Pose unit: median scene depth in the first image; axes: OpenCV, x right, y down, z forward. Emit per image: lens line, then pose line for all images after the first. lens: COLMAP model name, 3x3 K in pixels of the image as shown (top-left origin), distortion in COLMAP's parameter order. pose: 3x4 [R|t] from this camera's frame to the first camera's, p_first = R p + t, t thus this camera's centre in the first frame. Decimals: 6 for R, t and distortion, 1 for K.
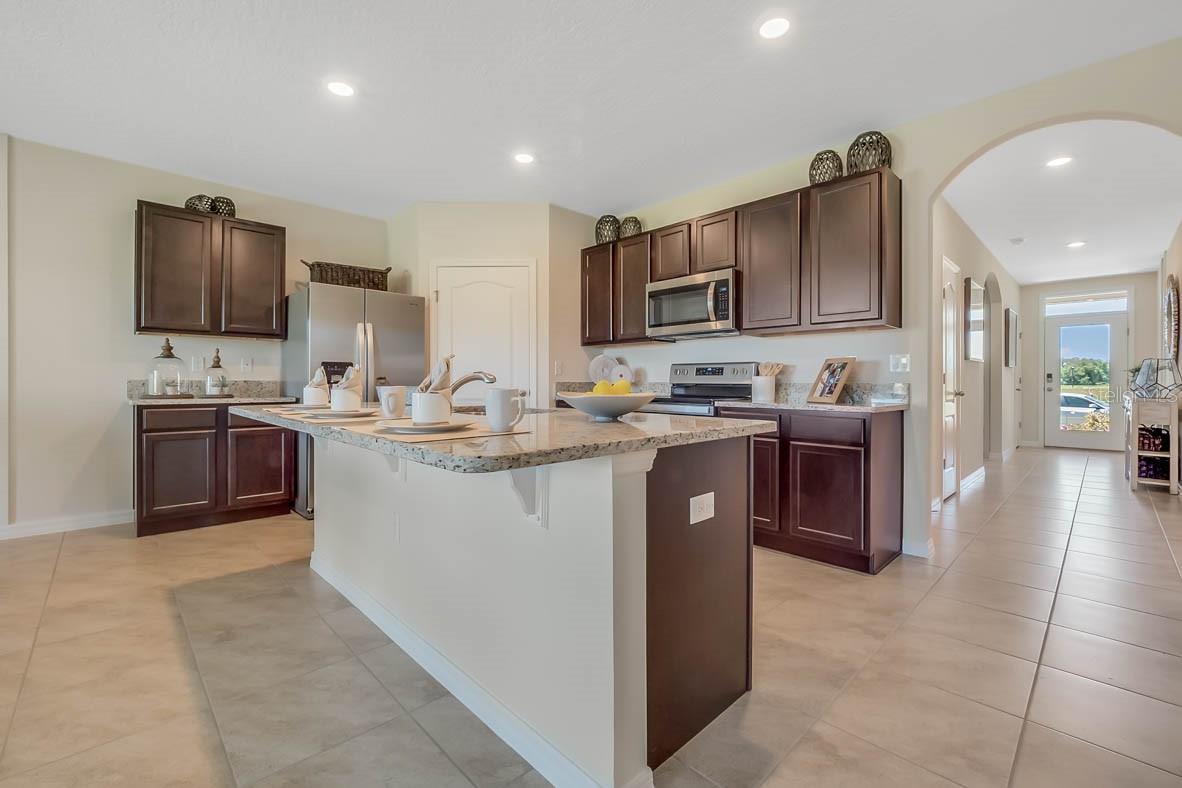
lens RADIAL K [[497.3, 0, 588.7], [0, 497.3, 389.3], [0, 0, 1]] dist [-0.003779, -0.003152]
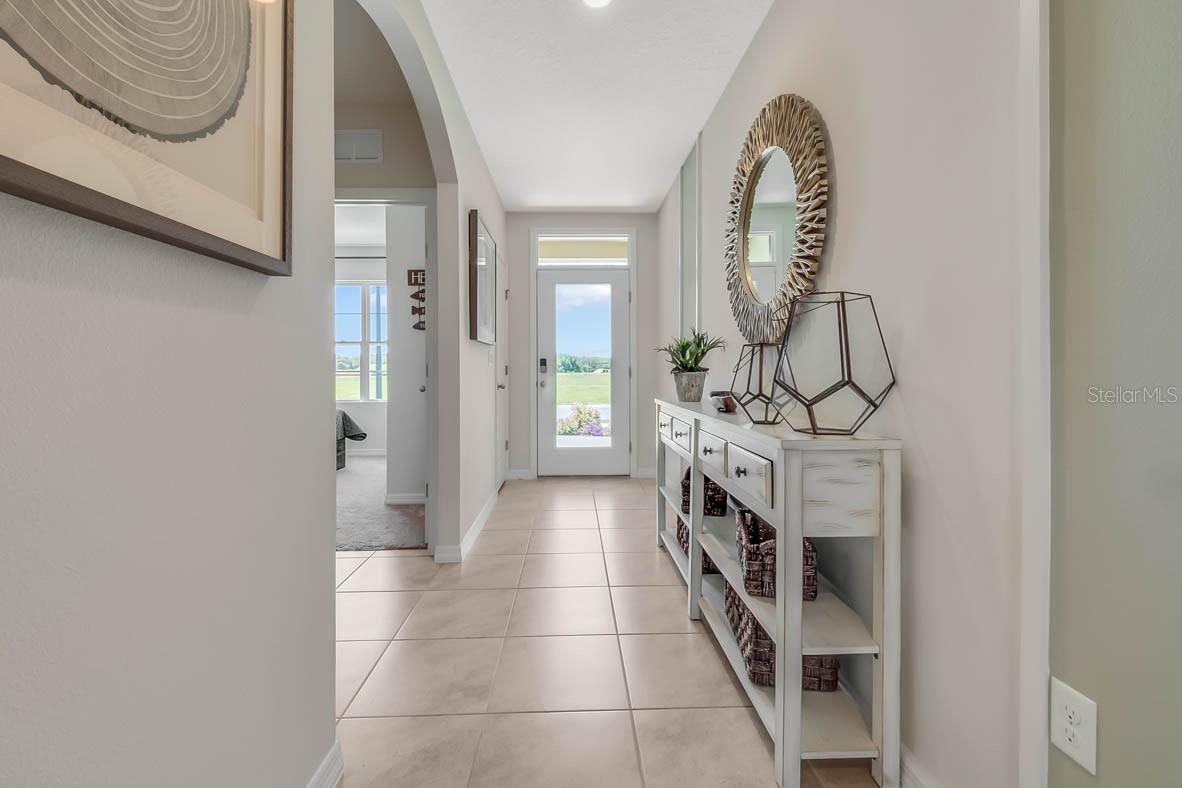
lens RADIAL K [[497.3, 0, 574.7], [0, 497.3, 371.7], [0, 0, 1]] dist [-0.003779, -0.003152]
pose [[0.687729, -0.001644, 0.725965, 1.202795], [0.009188, 0.999937, -0.006440, -0.024371], [-0.725909, 0.011100, 0.687701, 1.289110]]
